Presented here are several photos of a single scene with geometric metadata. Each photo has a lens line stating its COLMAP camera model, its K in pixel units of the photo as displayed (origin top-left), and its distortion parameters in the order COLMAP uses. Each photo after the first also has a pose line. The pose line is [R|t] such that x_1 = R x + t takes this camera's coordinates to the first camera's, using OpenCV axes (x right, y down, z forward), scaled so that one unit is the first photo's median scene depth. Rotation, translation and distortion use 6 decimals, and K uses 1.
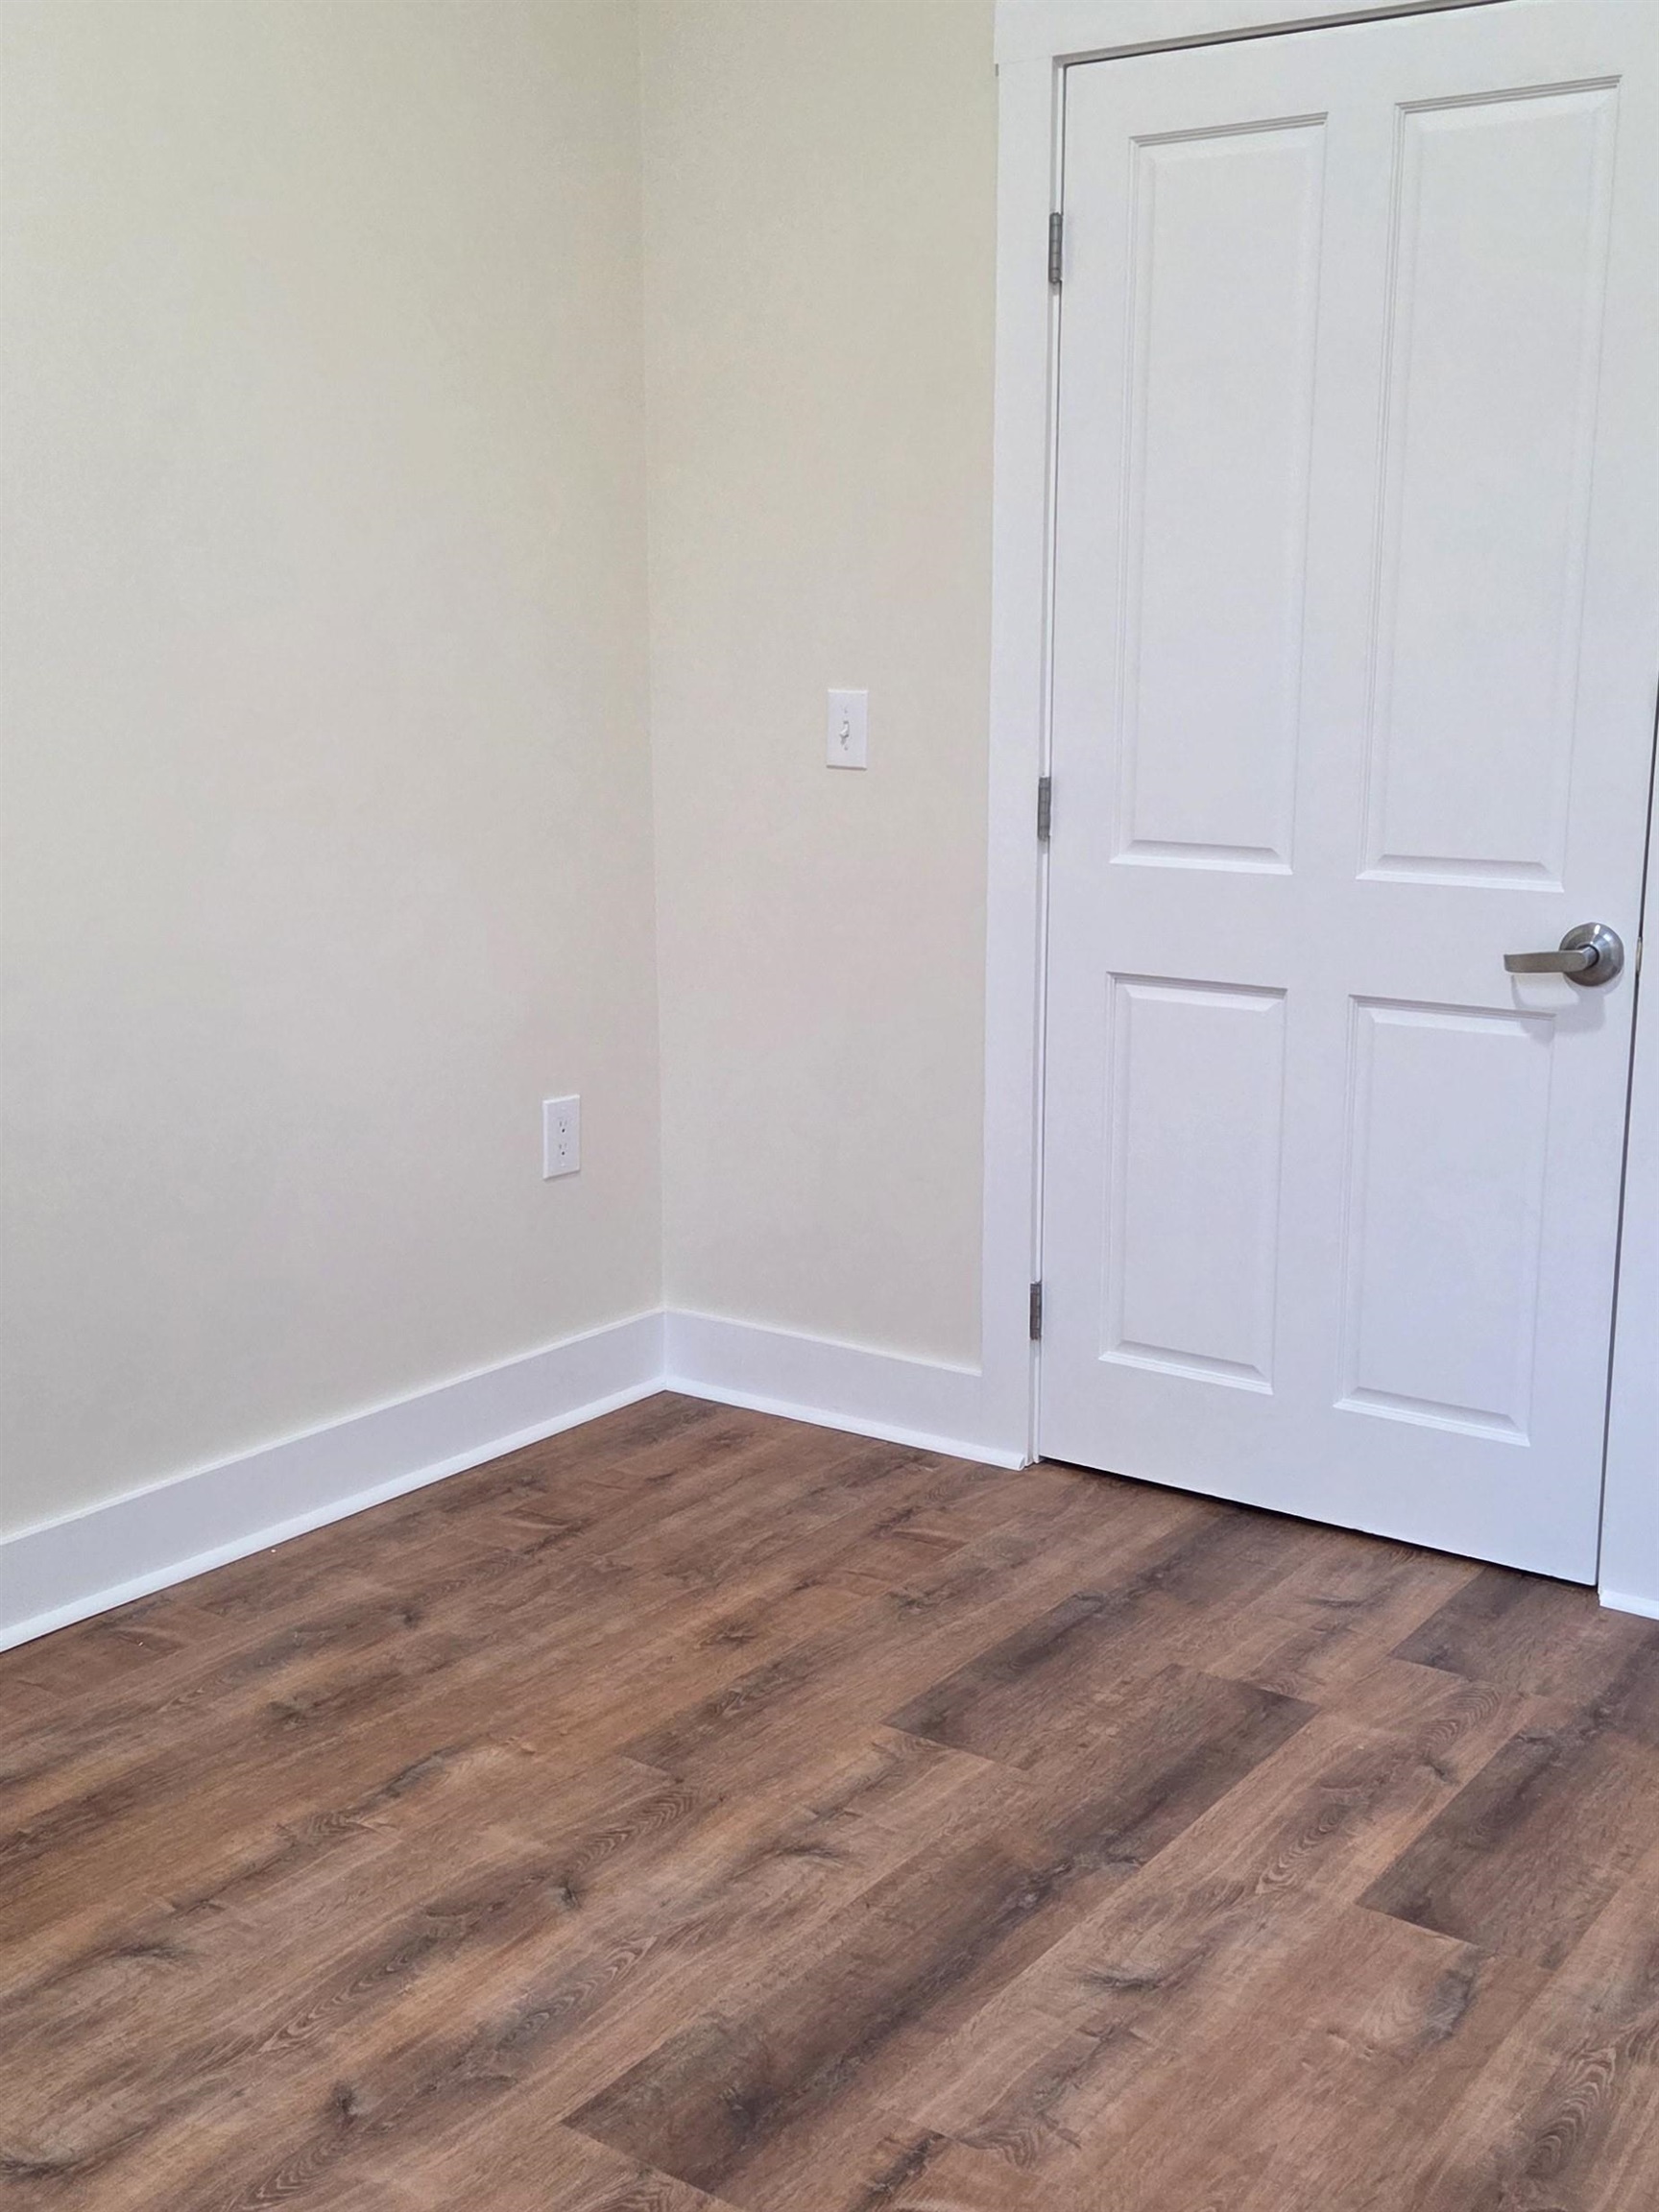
lens RADIAL K [[2399.6, 0, 837.6], [0, 2399.6, 1112.5], [0, 0, 1]] dist [0.094686, -0.127579]
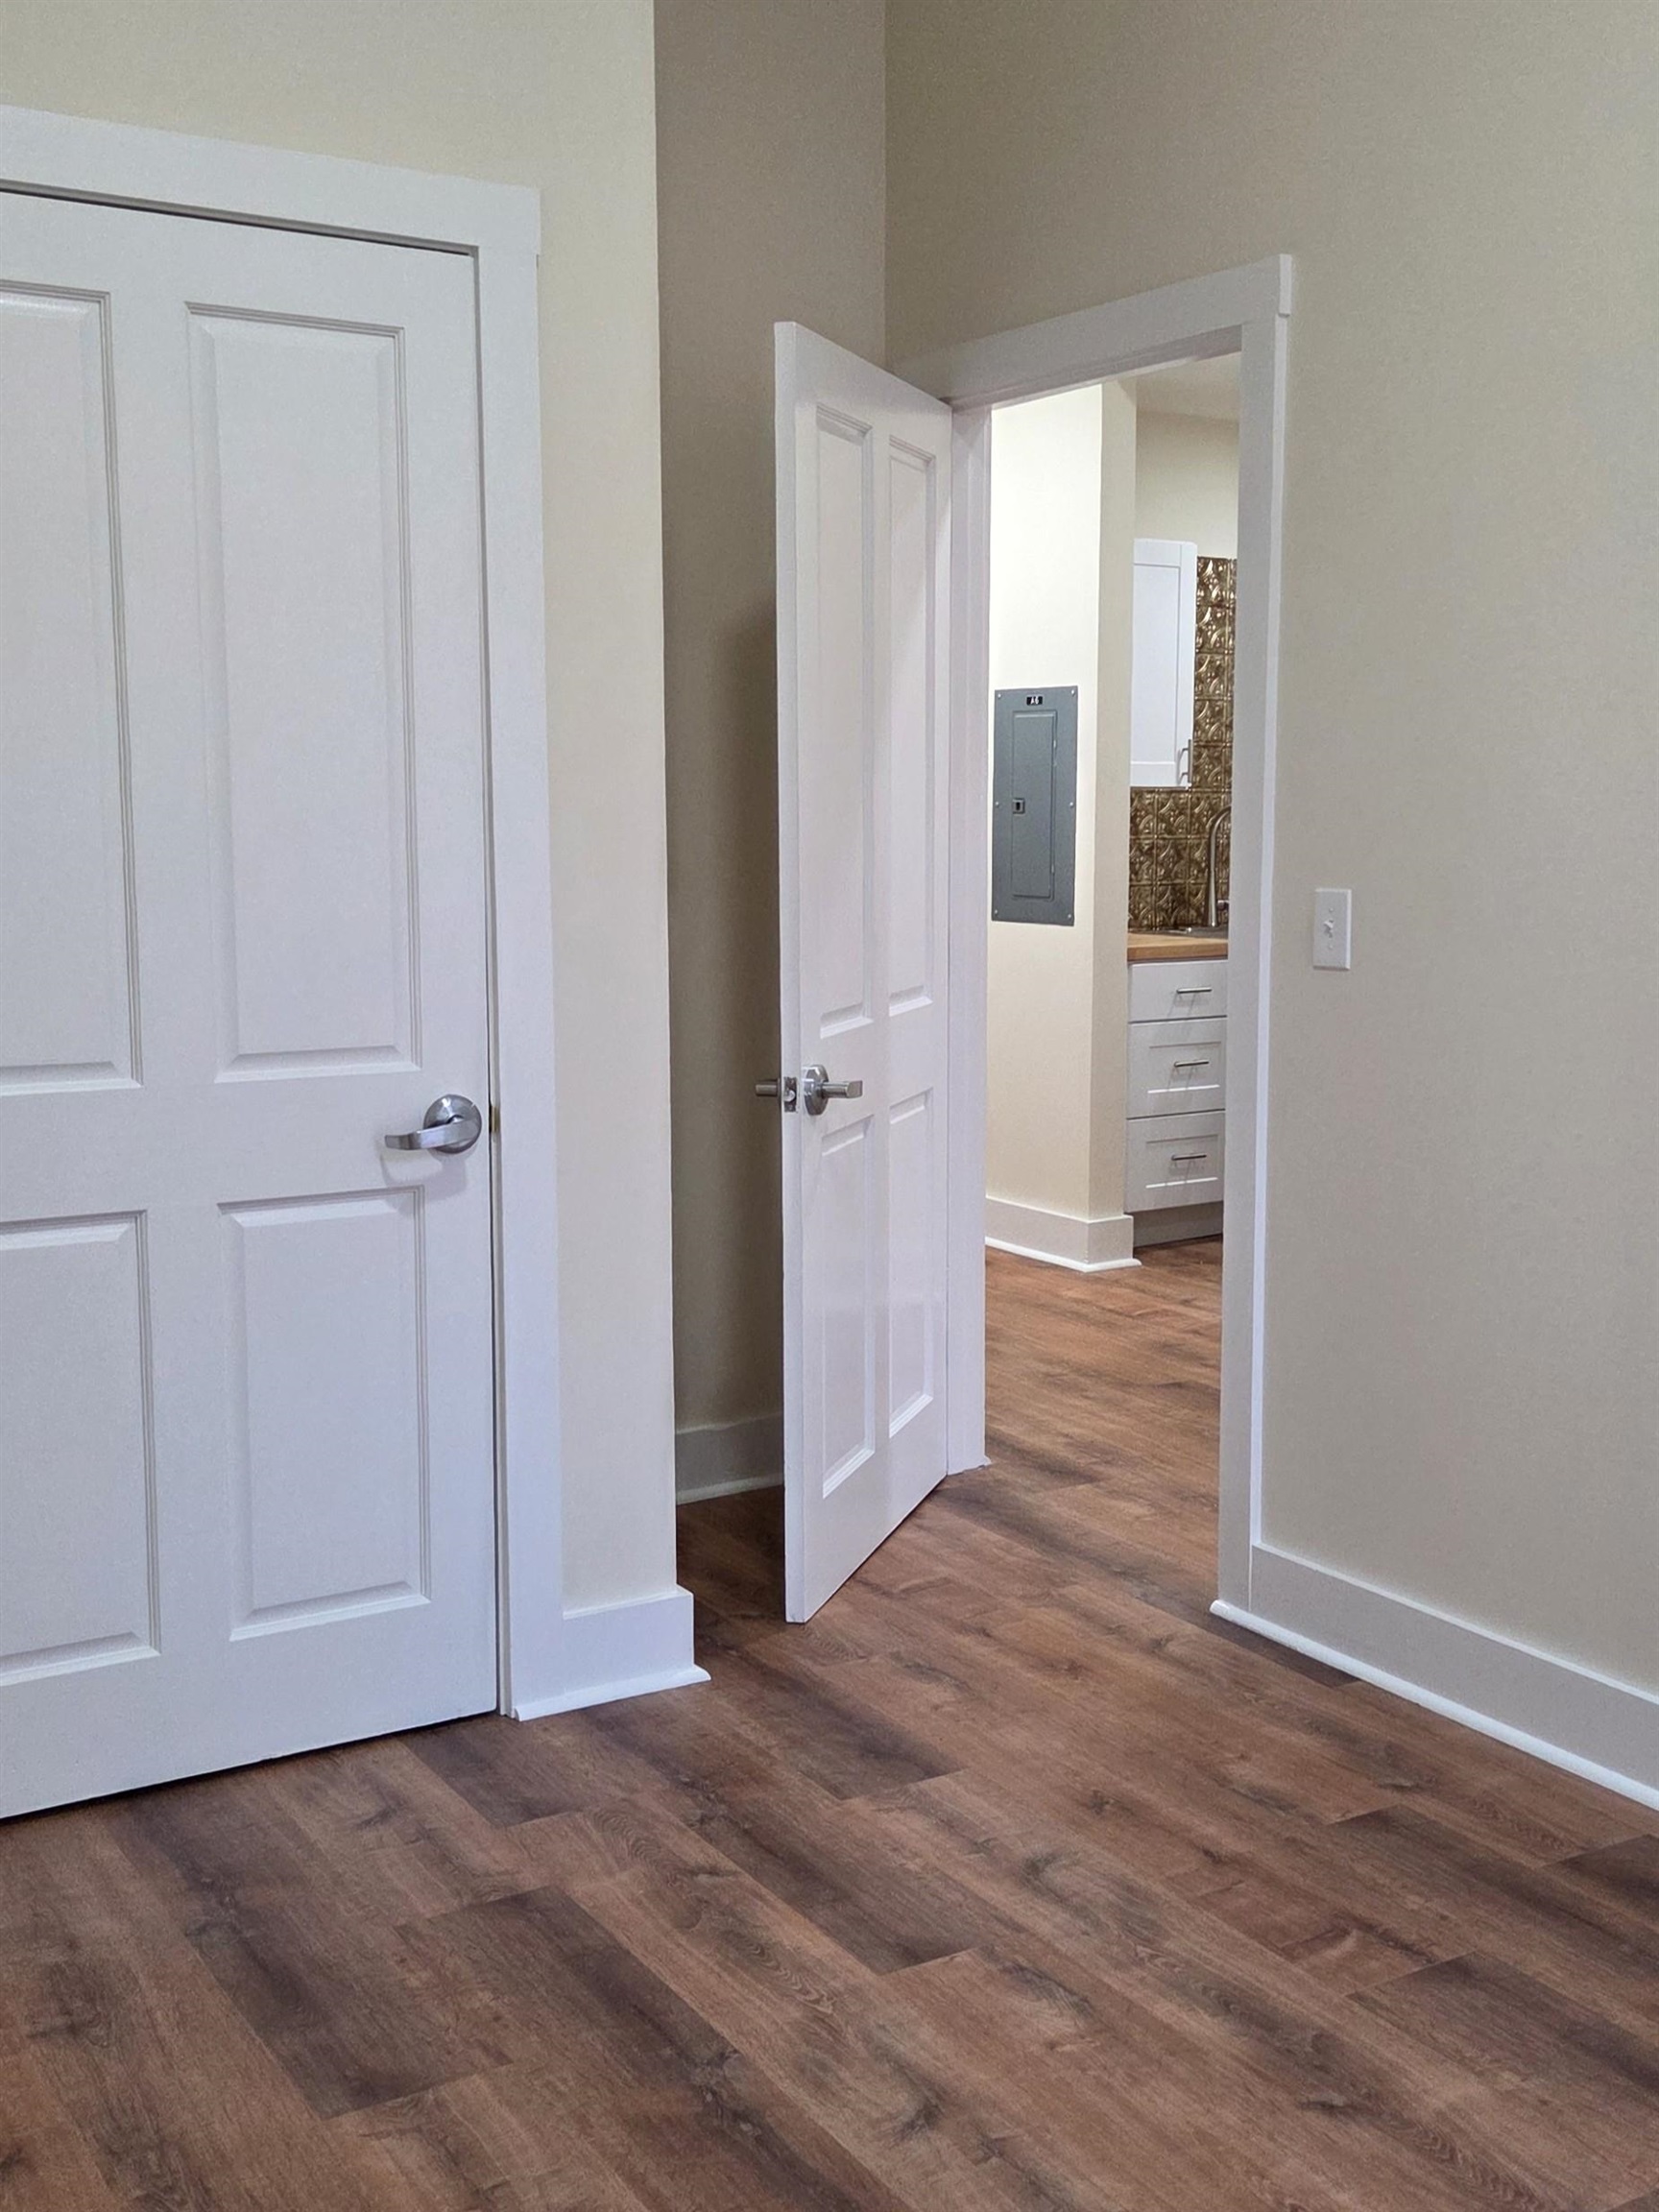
lens RADIAL K [[2399.6, 0, 837.6], [0, 2399.6, 1112.5], [0, 0, 1]] dist [0.094686, -0.127579]
pose [[0.378779, -0.116285, 0.918153, -0.627256], [0.185268, 0.981521, 0.047880, -0.093293], [-0.906754, 0.151968, 0.393323, 0.440233]]
